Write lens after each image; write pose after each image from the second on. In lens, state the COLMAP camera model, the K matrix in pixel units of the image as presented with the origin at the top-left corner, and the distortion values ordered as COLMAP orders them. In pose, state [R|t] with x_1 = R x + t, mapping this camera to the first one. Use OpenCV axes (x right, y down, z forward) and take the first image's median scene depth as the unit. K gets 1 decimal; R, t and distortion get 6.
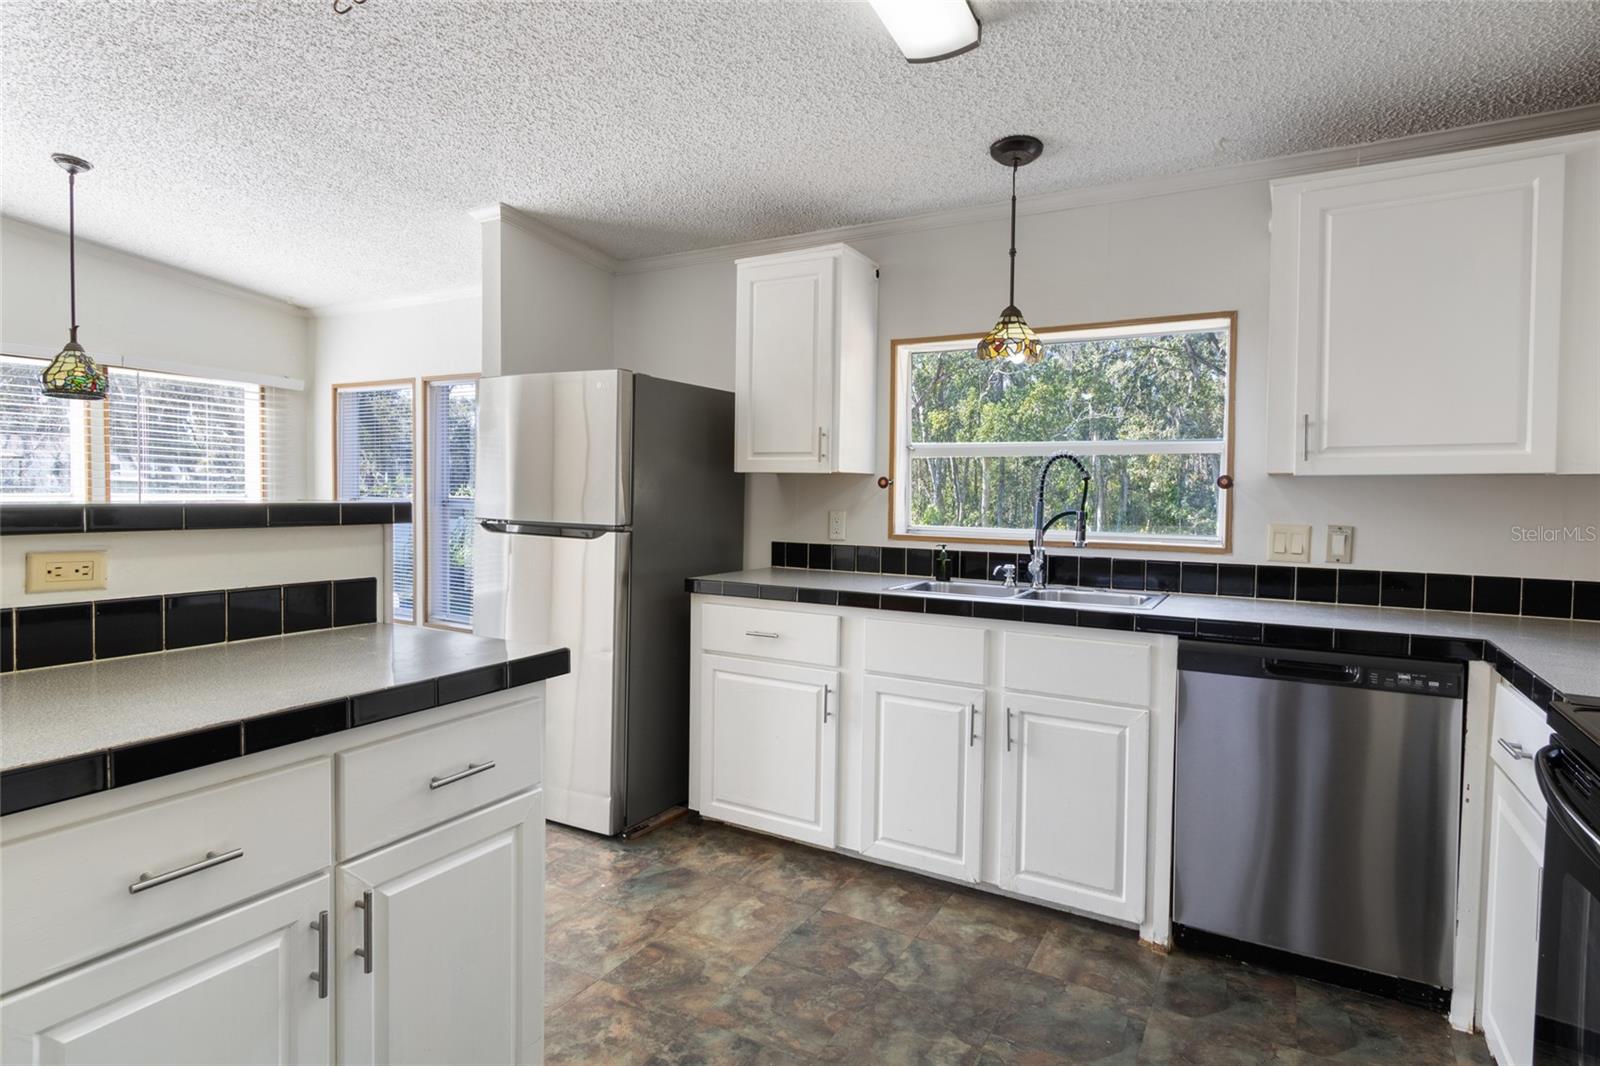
lens RADIAL K [[846.8, 0, 798.0], [0, 846.8, 515.6], [0, 0, 1]] dist [0.015583, -0.008306]
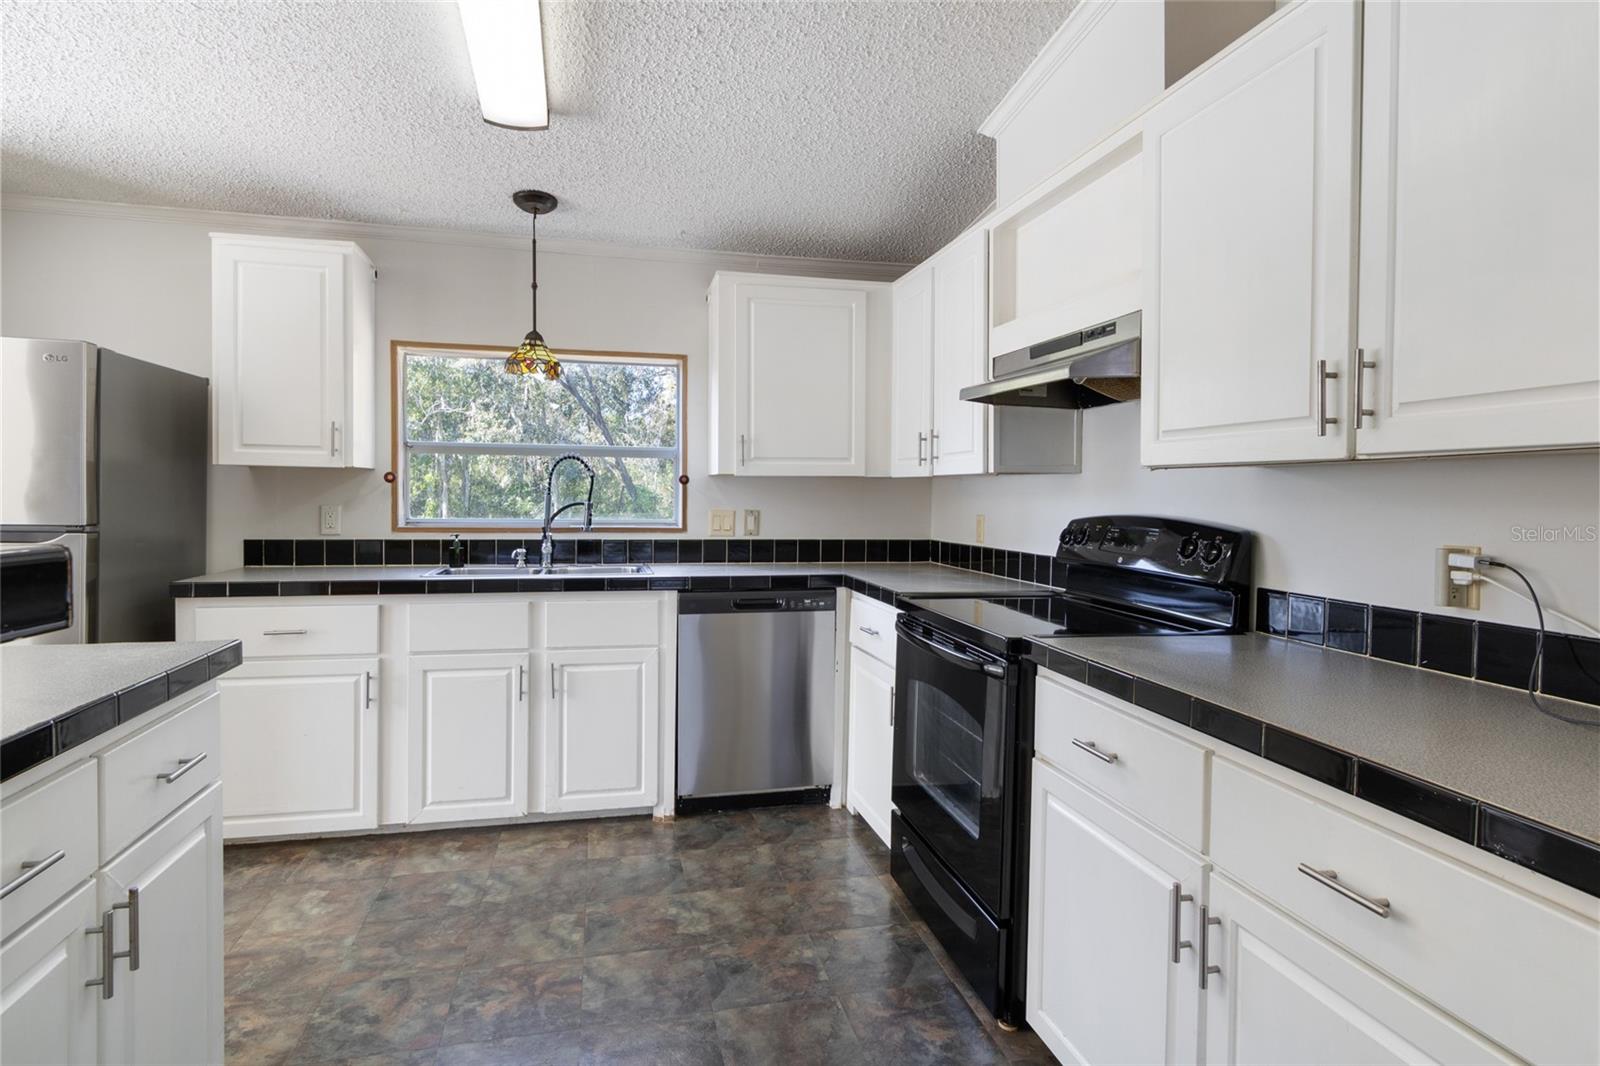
lens RADIAL K [[846.8, 0, 798.0], [0, 846.8, 515.6], [0, 0, 1]] dist [0.015583, -0.008306]
pose [[0.731165, -0.022268, 0.681837, -0.305190], [0.017987, 0.999749, 0.013362, 0.003516], [-0.681963, 0.002494, 0.731382, -0.129315]]
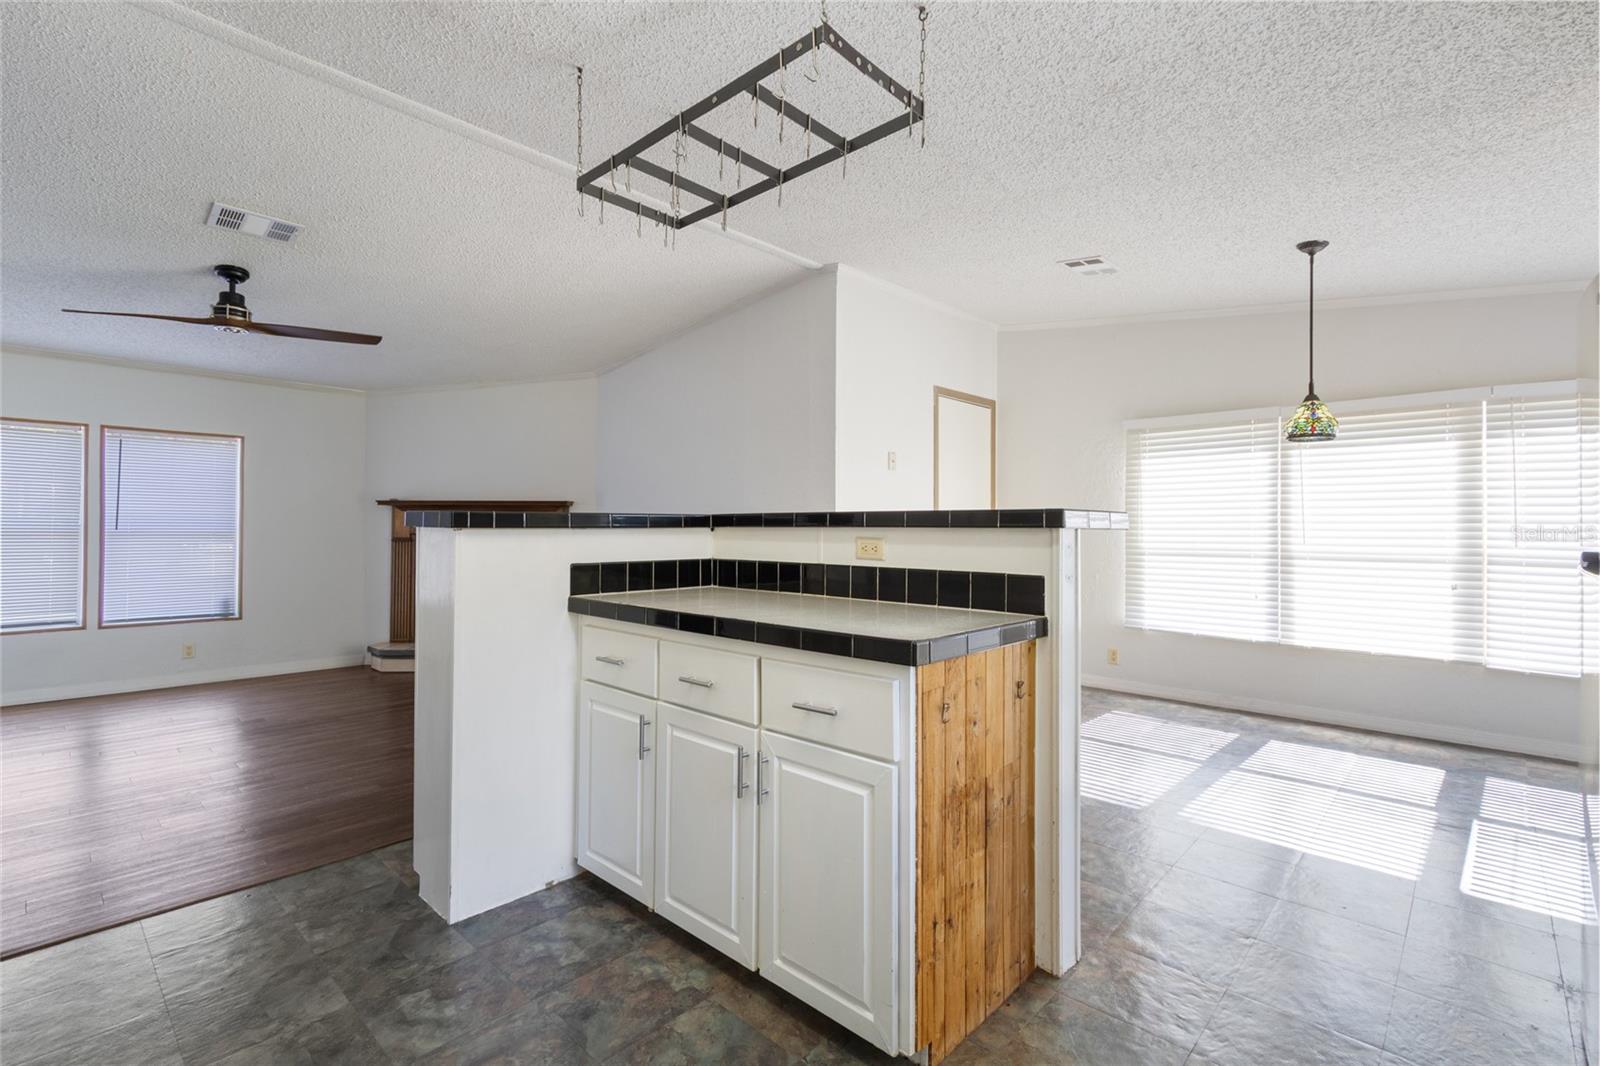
lens RADIAL K [[725.7, 0, 797.5], [0, 725.7, 518.2], [0, 0, 1]] dist [0.005852, -0.000537]
pose [[-0.221986, -0.025231, -0.974723, 0.385017], [-0.034008, 0.999257, -0.018121, 0.018682], [0.974457, 0.029126, -0.222679, 0.666457]]
